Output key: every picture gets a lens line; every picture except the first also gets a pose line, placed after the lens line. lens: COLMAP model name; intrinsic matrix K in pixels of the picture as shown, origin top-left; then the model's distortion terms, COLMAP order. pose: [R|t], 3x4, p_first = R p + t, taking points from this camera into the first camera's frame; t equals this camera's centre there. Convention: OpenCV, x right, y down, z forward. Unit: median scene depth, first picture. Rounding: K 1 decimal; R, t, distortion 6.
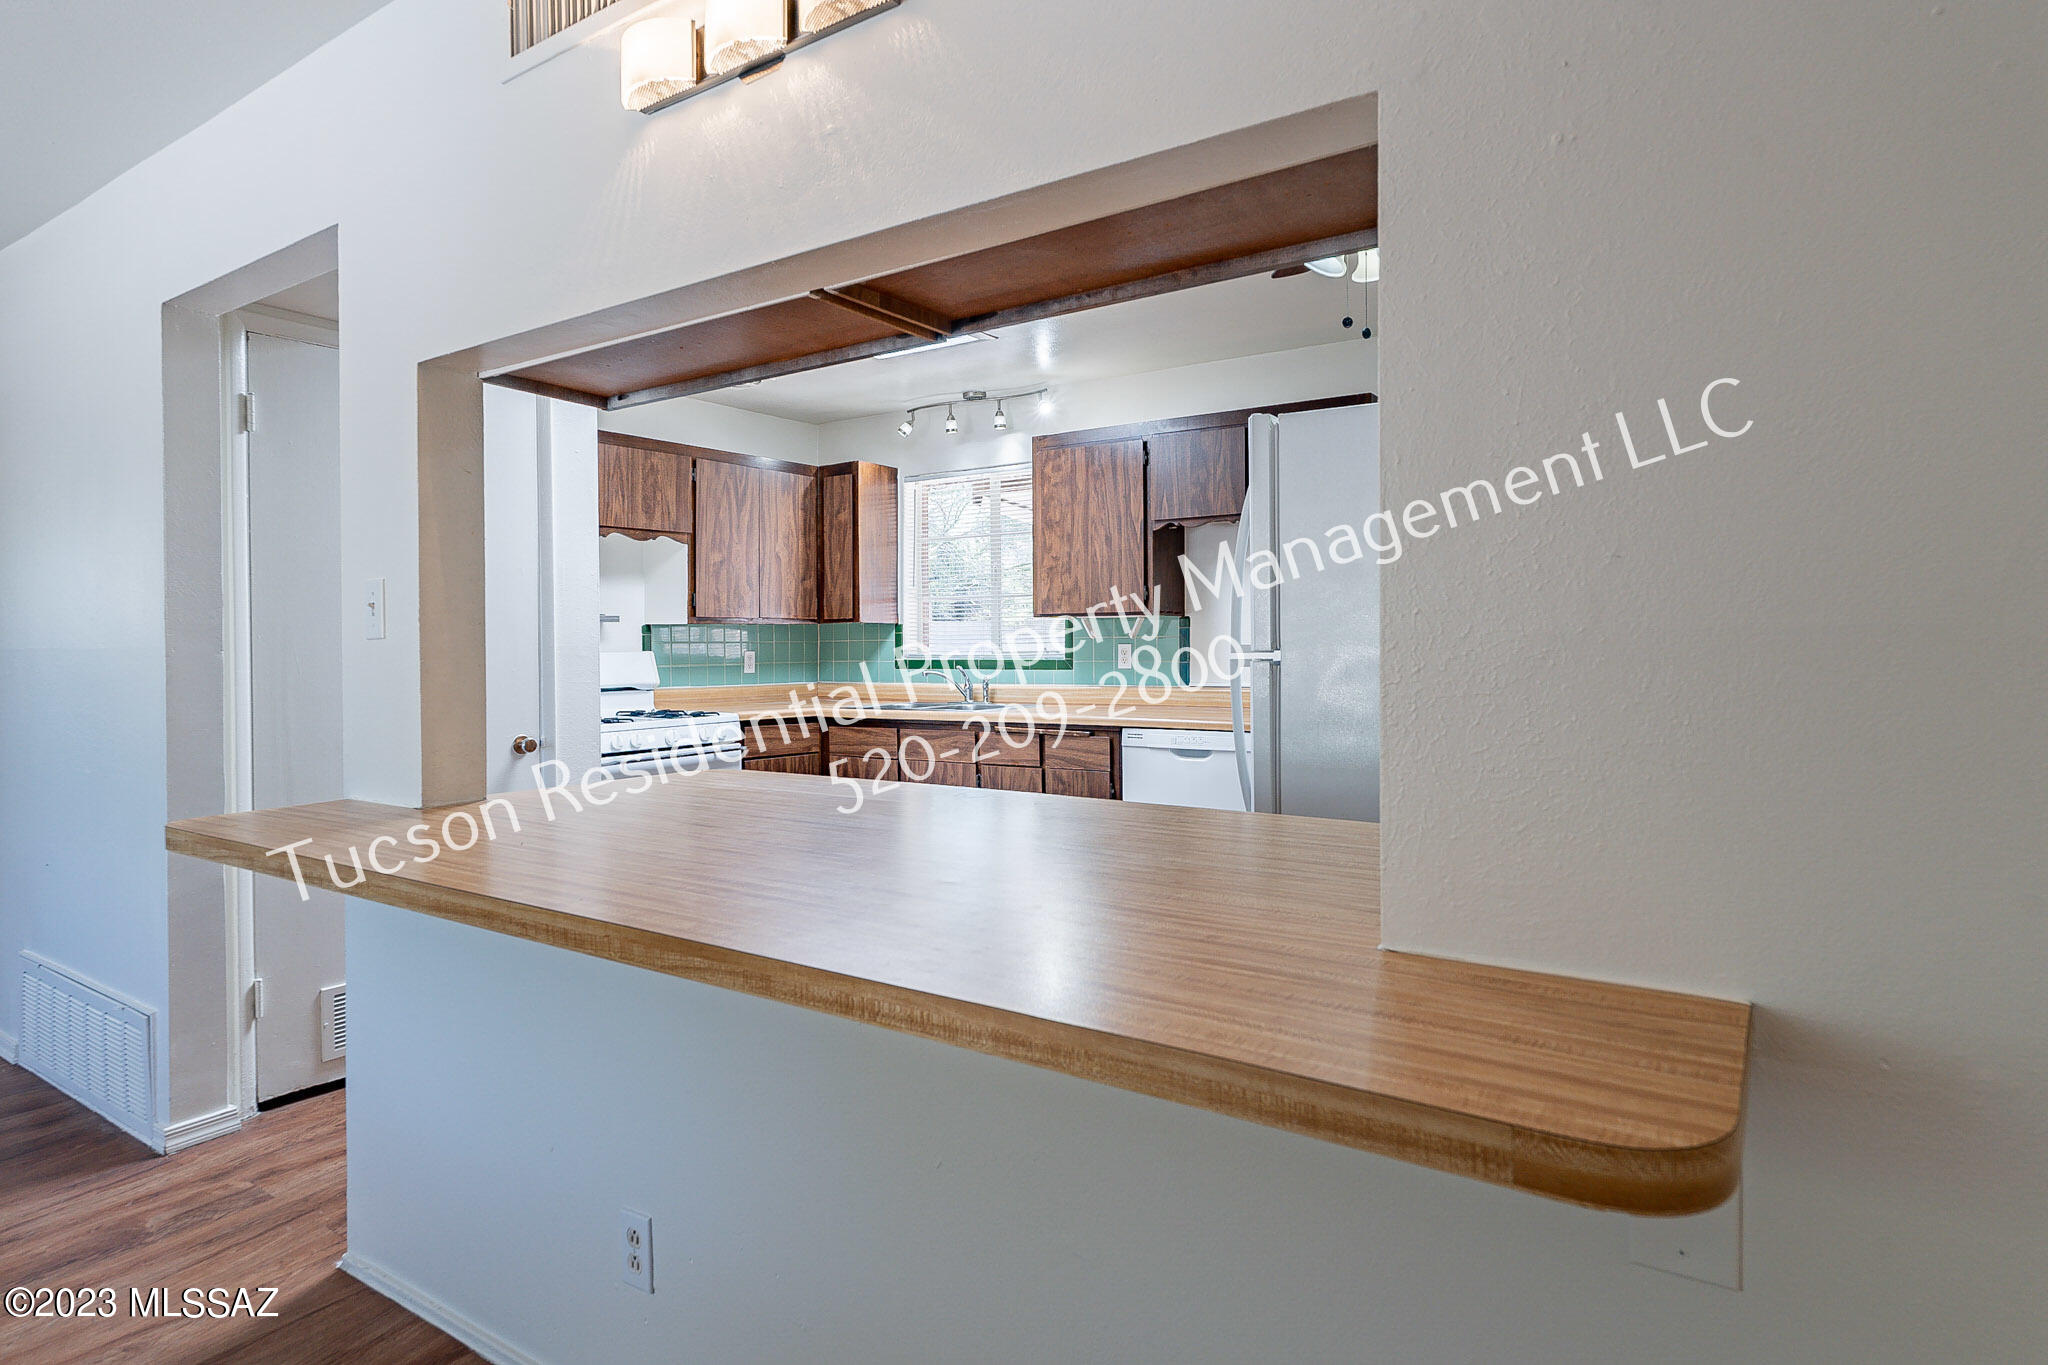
lens RADIAL K [[1129.5, 0, 1024.8], [0, 1129.5, 662.5], [0, 0, 1]] dist [0.004948, 0.000903]
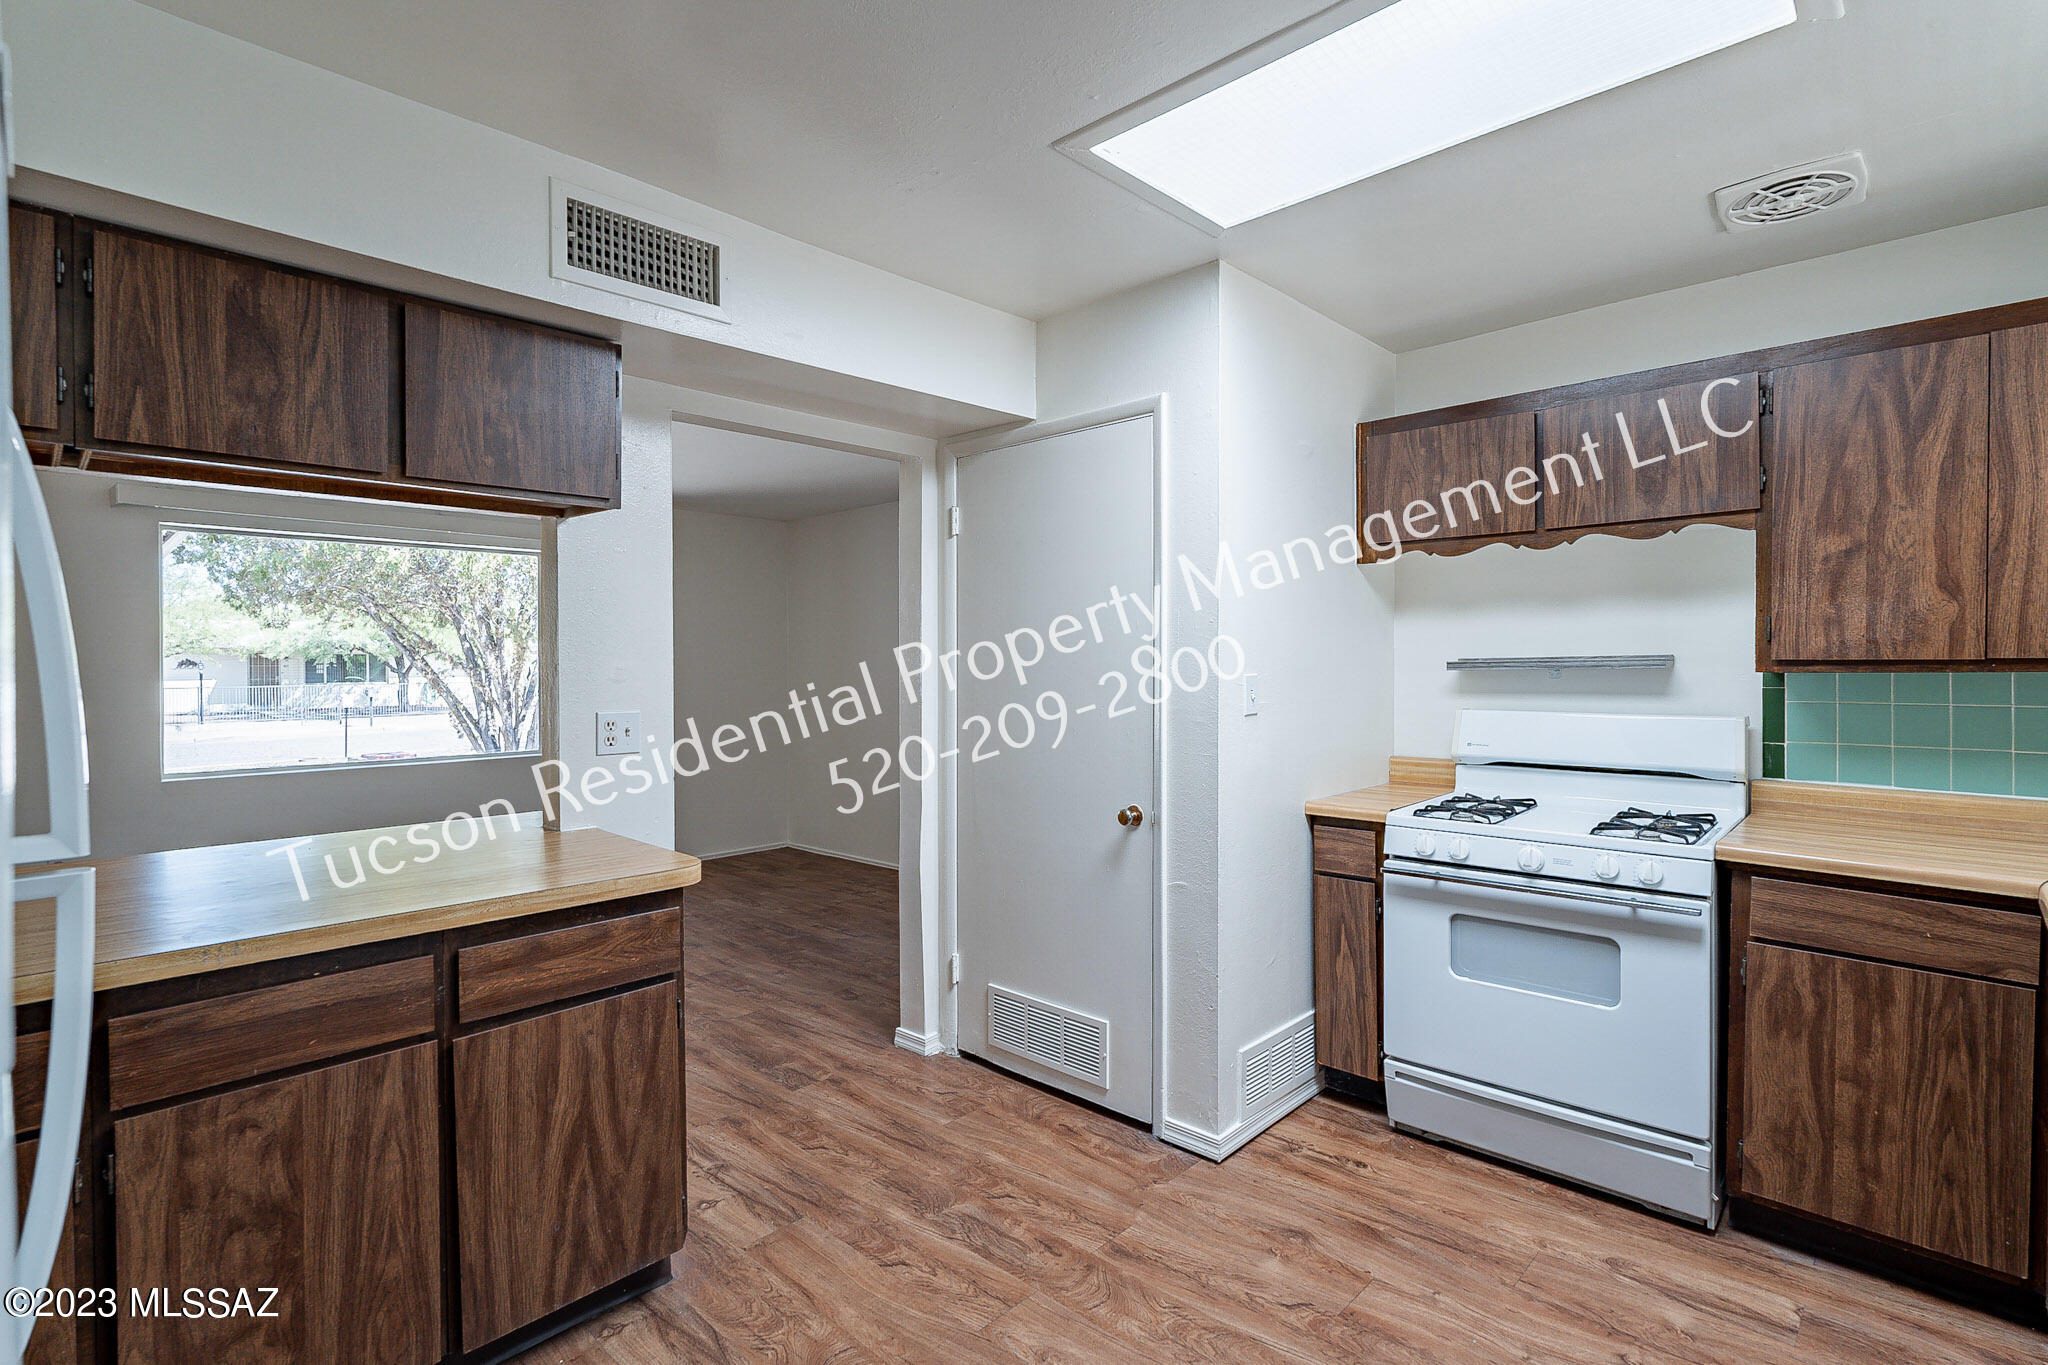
lens RADIAL K [[957.9, 0, 1032.7], [0, 957.9, 676.8], [0, 0, 1]] dist [-0.001956, 0.000650]
pose [[-0.156789, 0.023161, -0.987360, 0.234408], [-0.009006, 0.999650, 0.024879, -0.041167], [0.987591, 0.012793, -0.156526, 0.740373]]
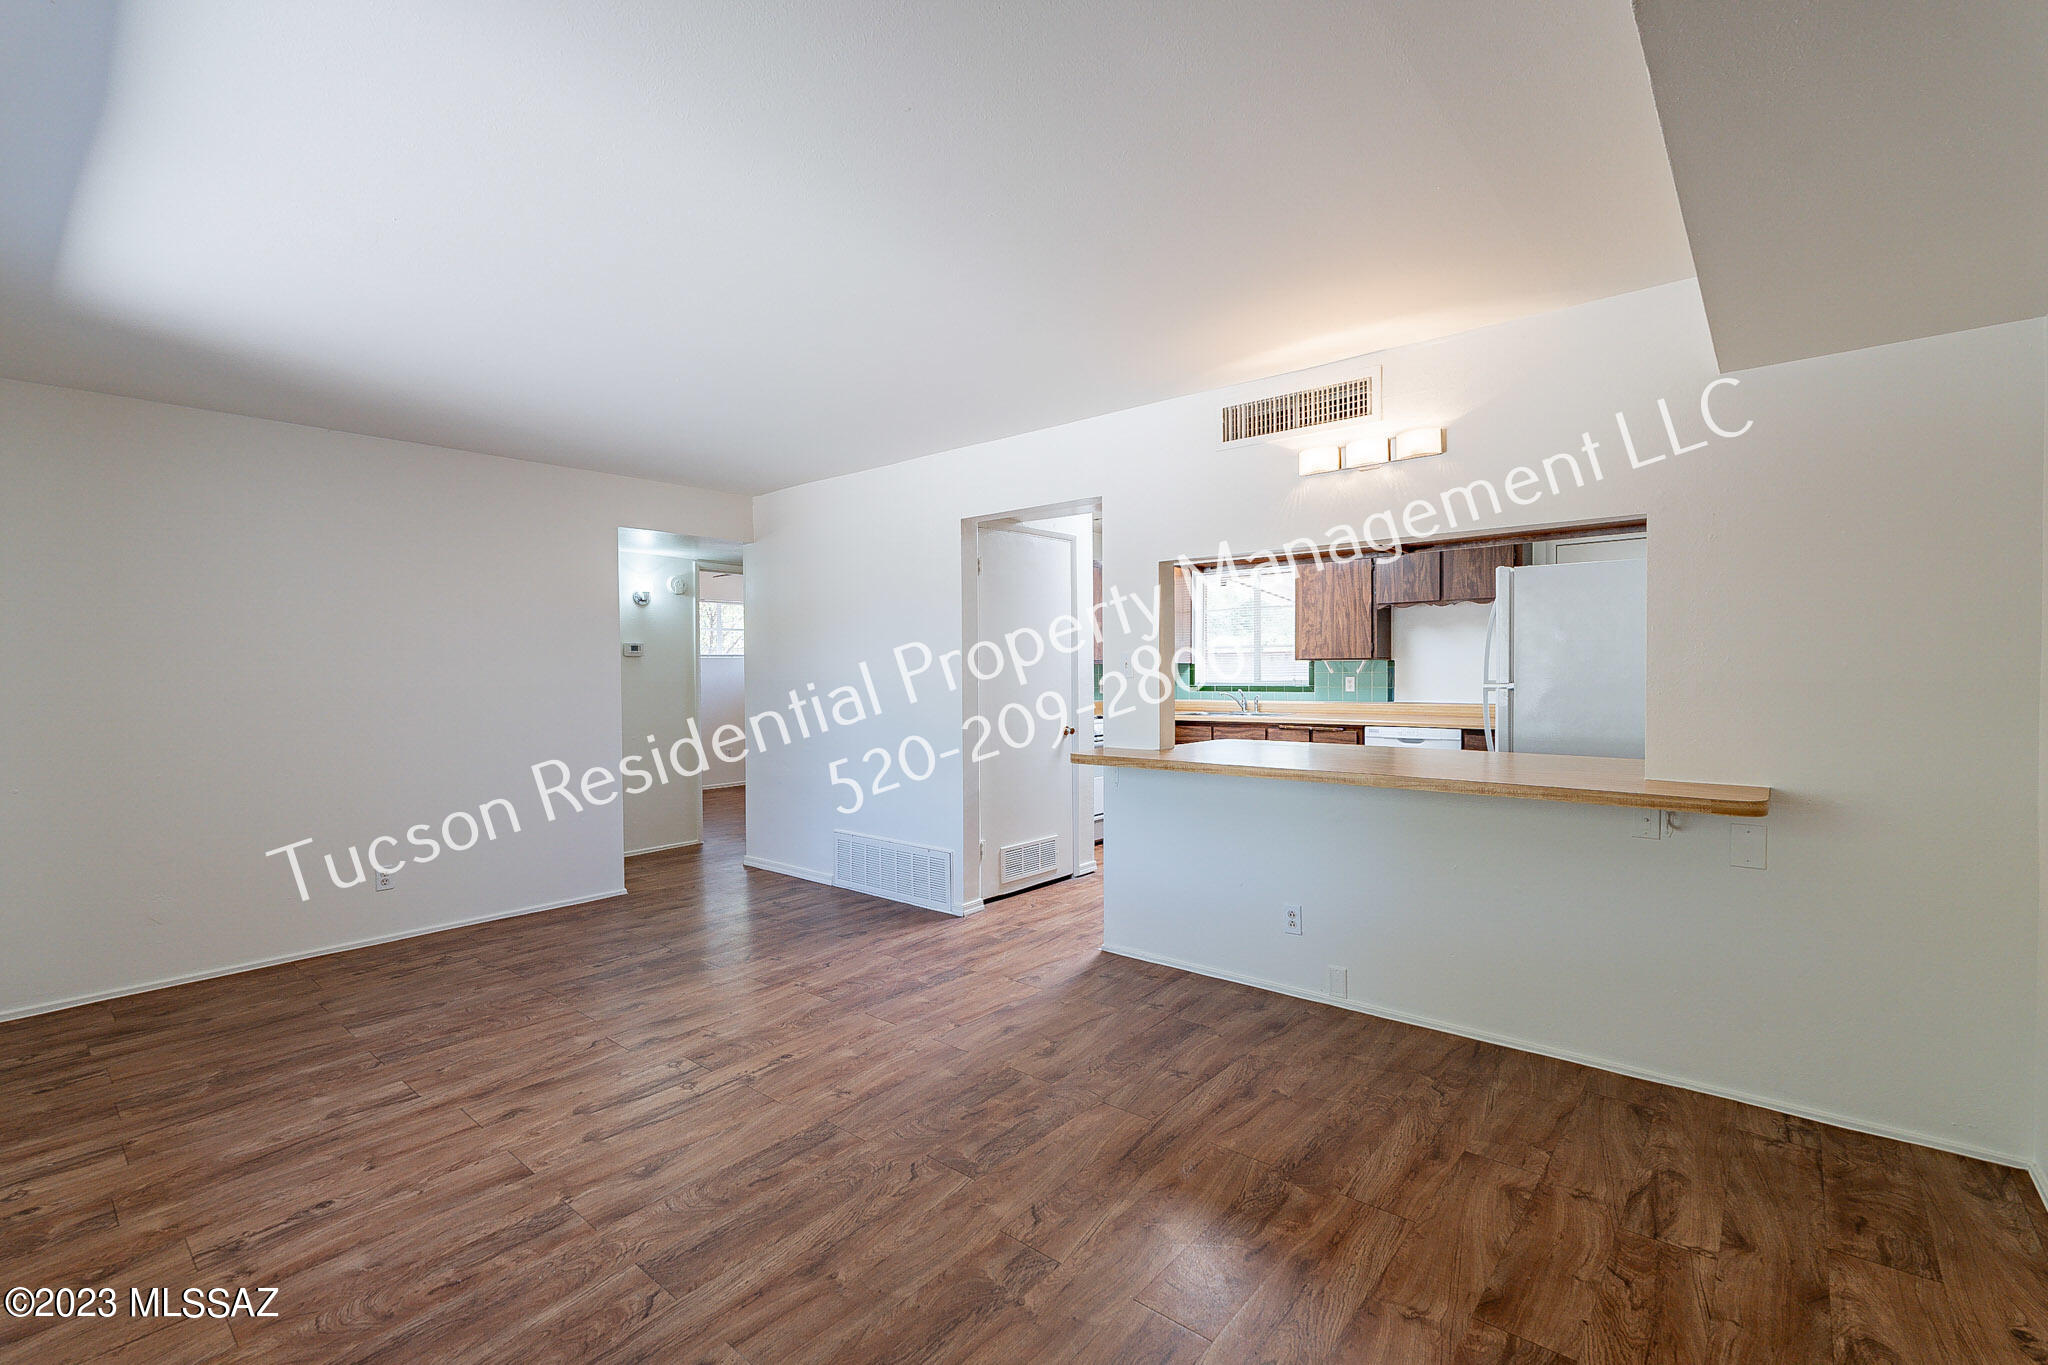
lens RADIAL K [[903.5, 0, 1027.7], [0, 903.5, 684.5], [0, 0, 1]] dist [-0.002187, 0.000891]
pose [[0.994374, 0.003032, -0.105887, -0.248263], [-0.003212, 0.999994, -0.001524, -0.001338], [0.105882, 0.001855, 0.994377, -0.372014]]
